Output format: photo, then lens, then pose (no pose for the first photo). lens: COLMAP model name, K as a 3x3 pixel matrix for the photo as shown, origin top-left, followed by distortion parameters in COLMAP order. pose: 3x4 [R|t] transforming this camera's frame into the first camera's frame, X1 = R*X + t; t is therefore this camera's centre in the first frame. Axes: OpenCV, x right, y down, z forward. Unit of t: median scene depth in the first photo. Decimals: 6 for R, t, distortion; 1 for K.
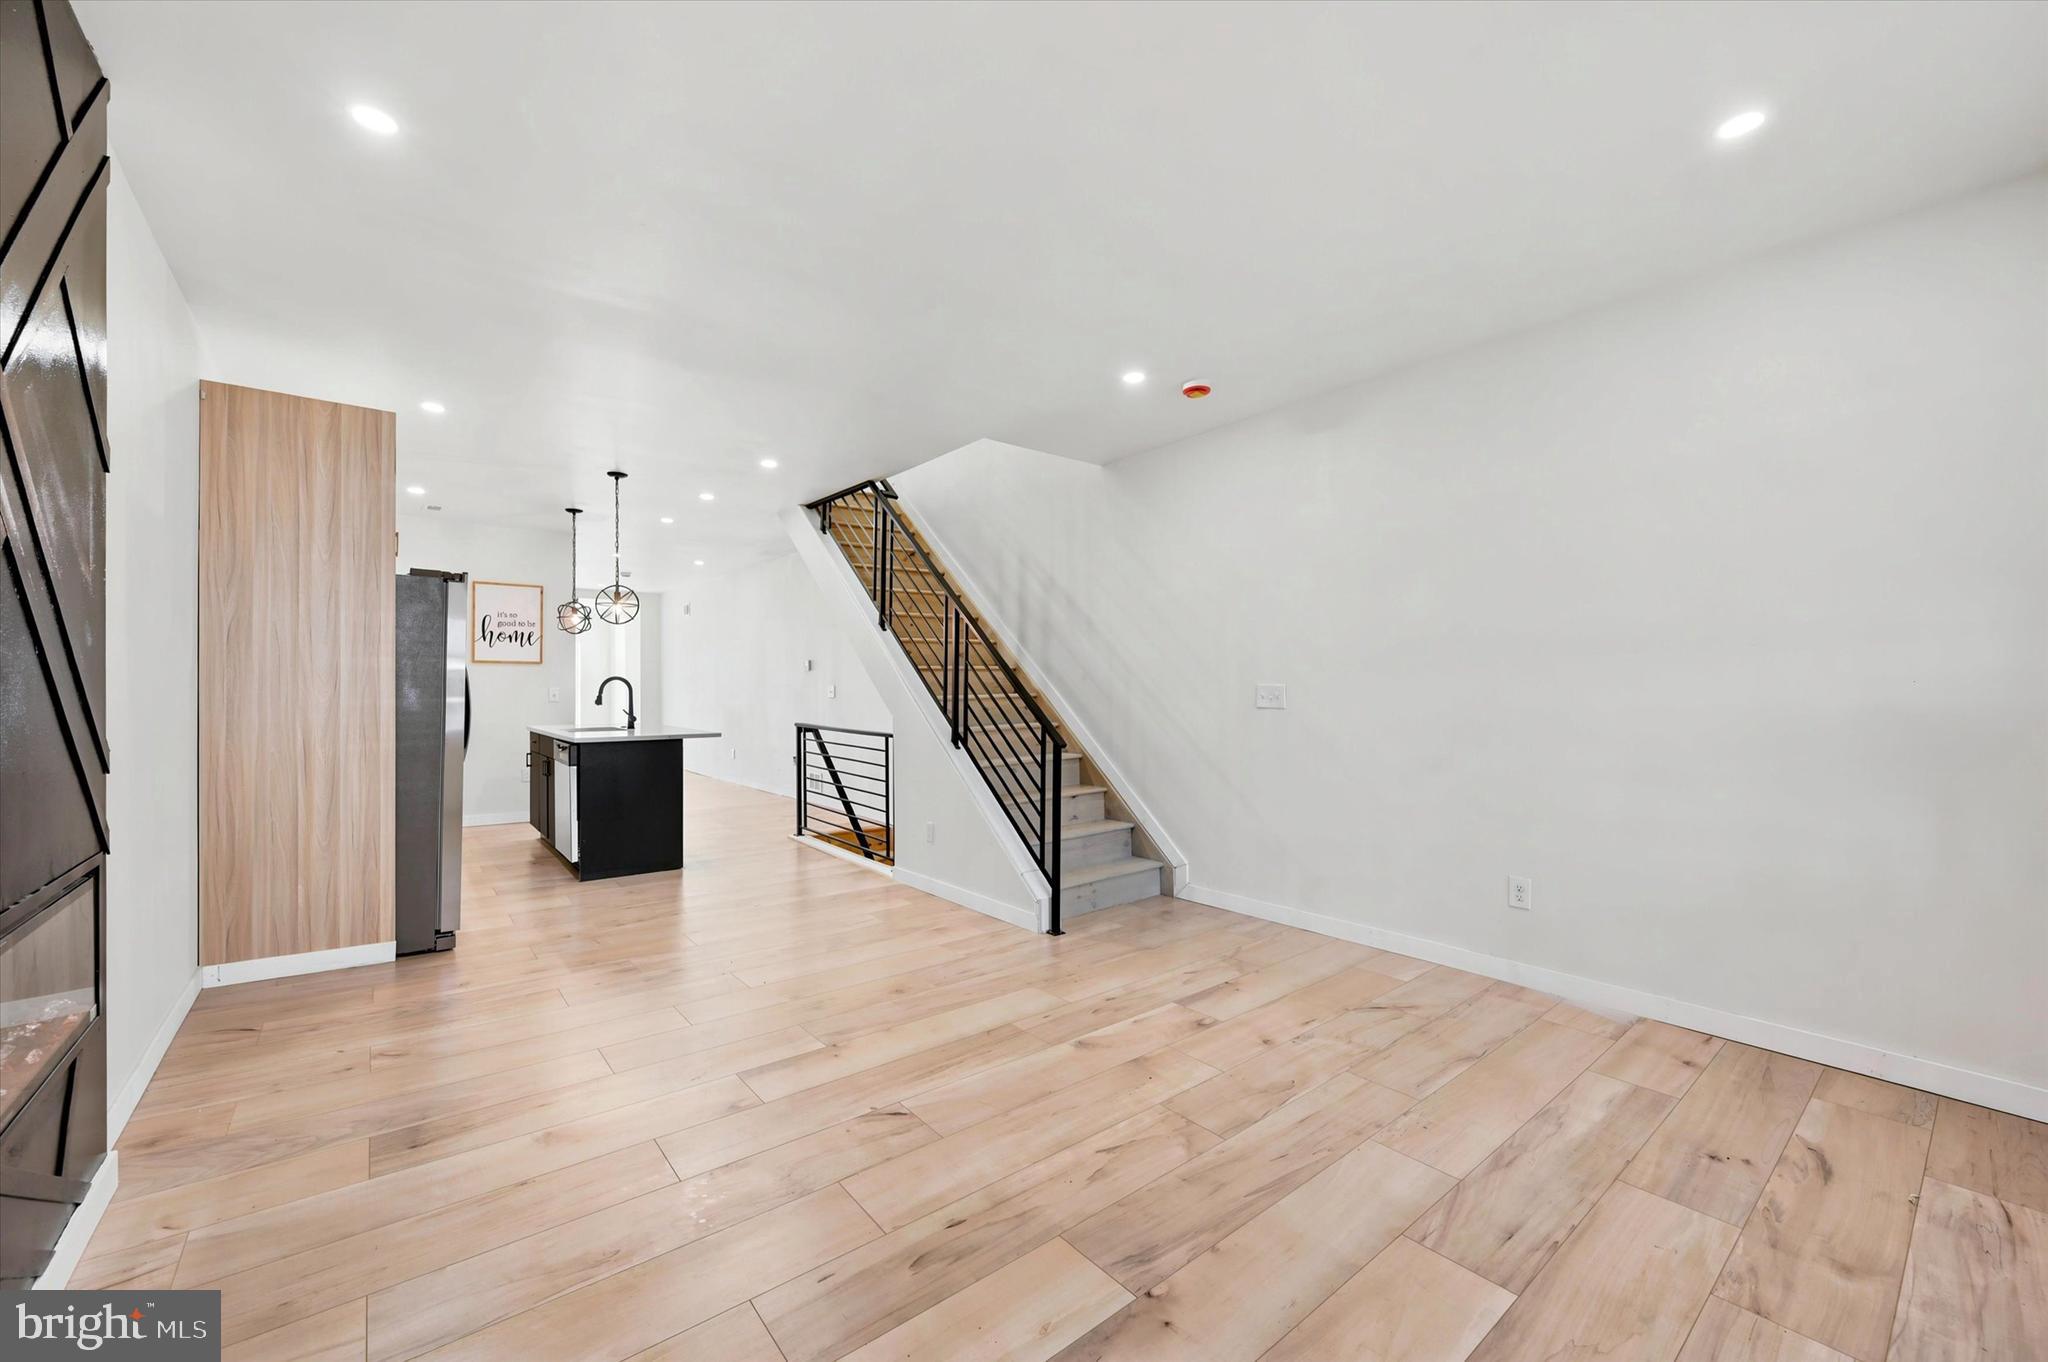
lens RADIAL K [[816.4, 0, 1025.8], [0, 816.4, 689.2], [0, 0, 1]] dist [-0.001346, -0.000130]
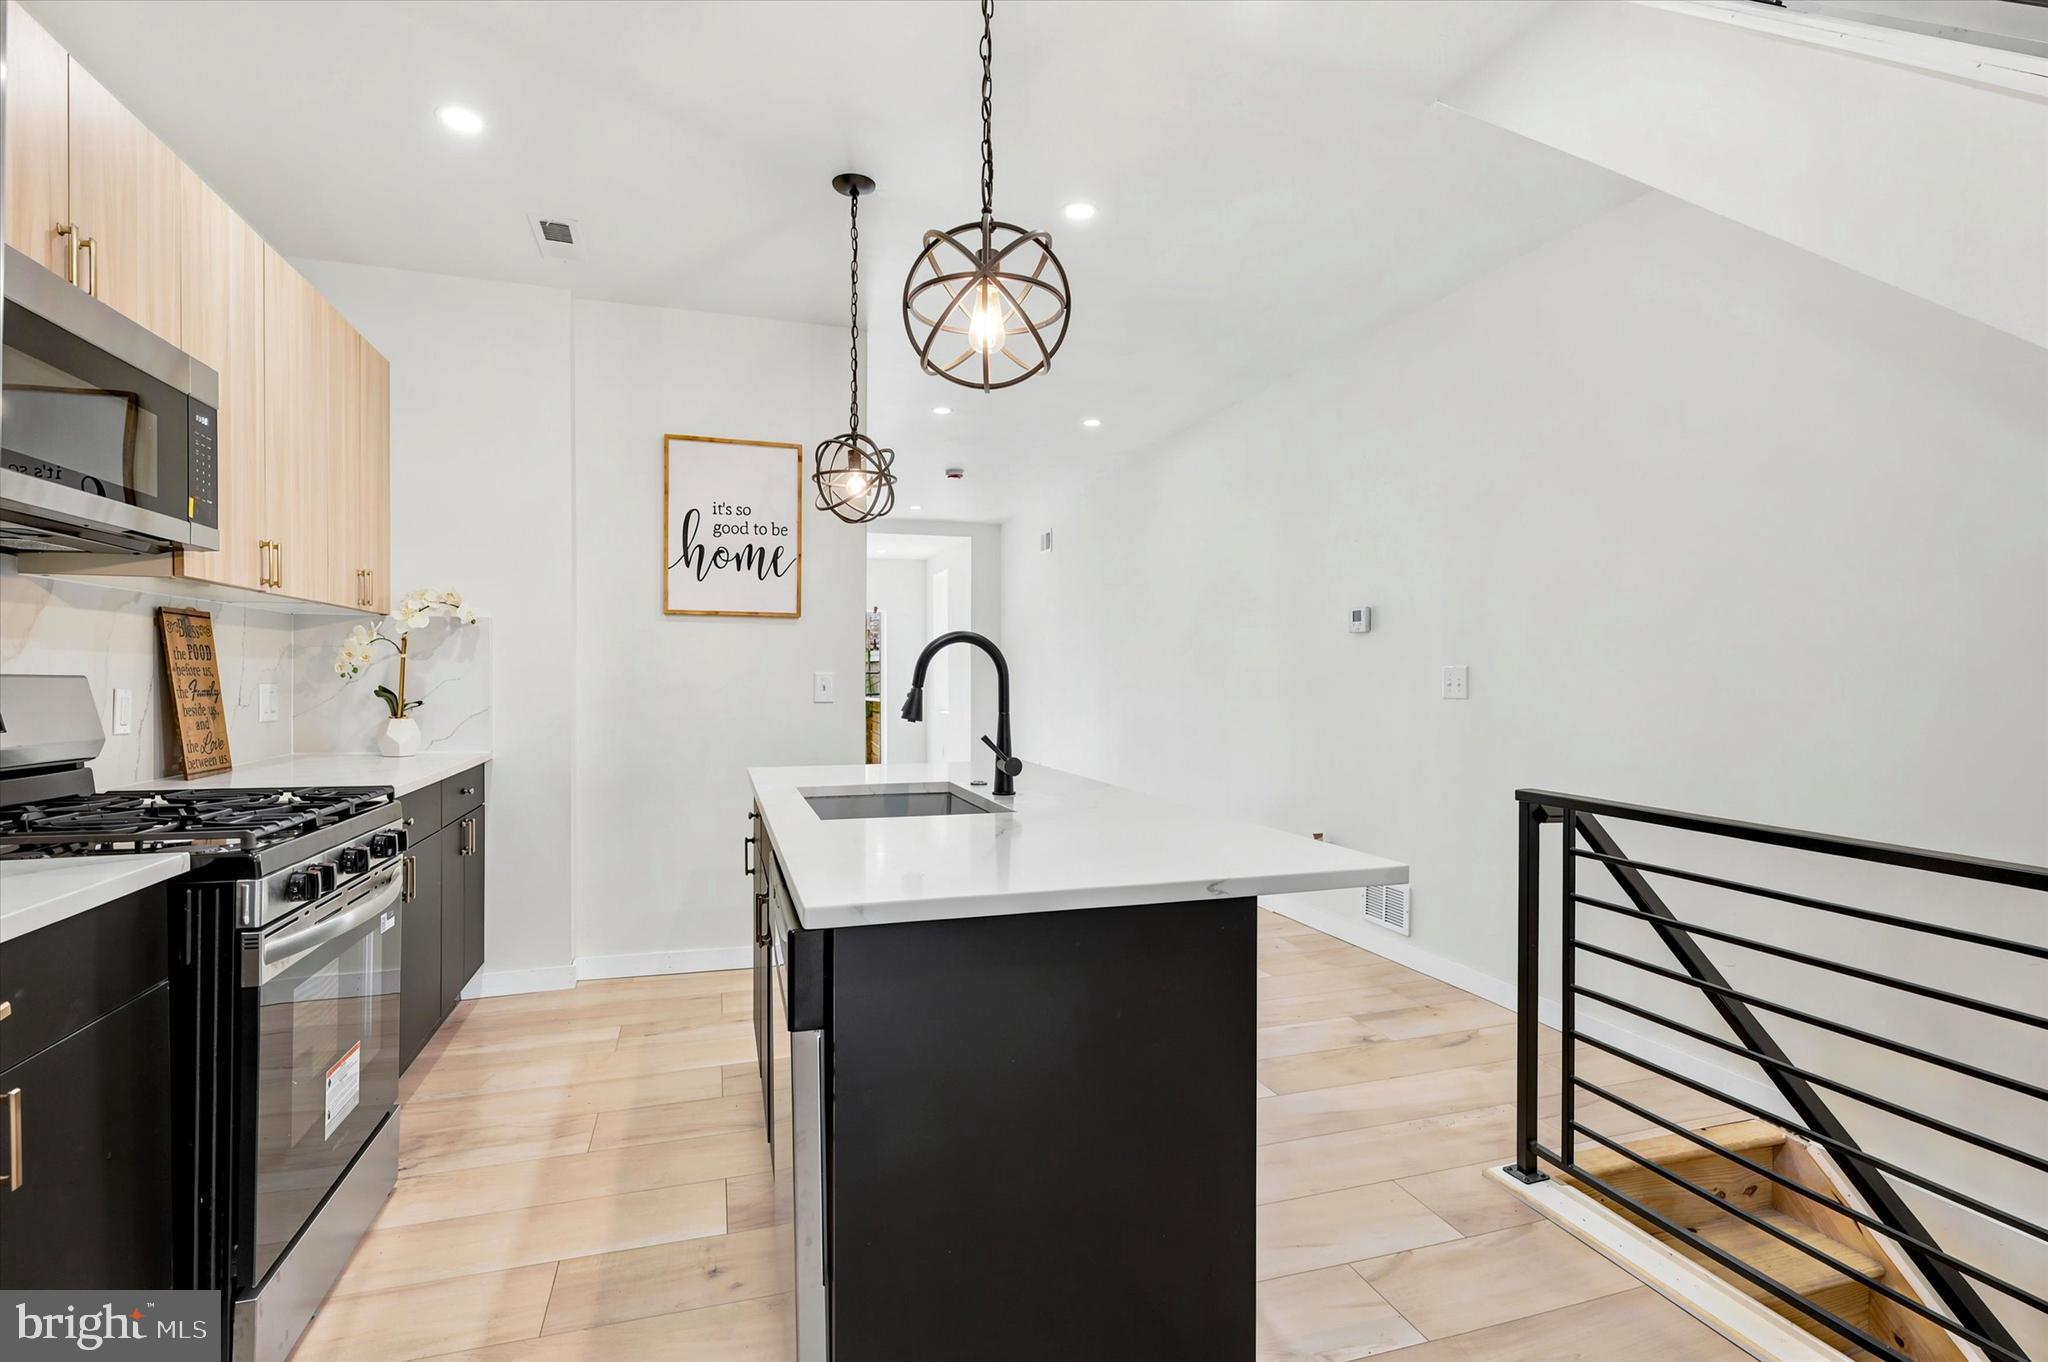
lens RADIAL K [[968.5, 0, 1024.0], [0, 968.5, 681.0], [0, 0, 1]] dist [-0.004101, -0.000809]
pose [[0.934221, 0.004899, -0.356662, -0.343421], [-0.004766, 0.999988, 0.001250, 0.003003], [0.356664, 0.000532, 0.934233, 0.652933]]
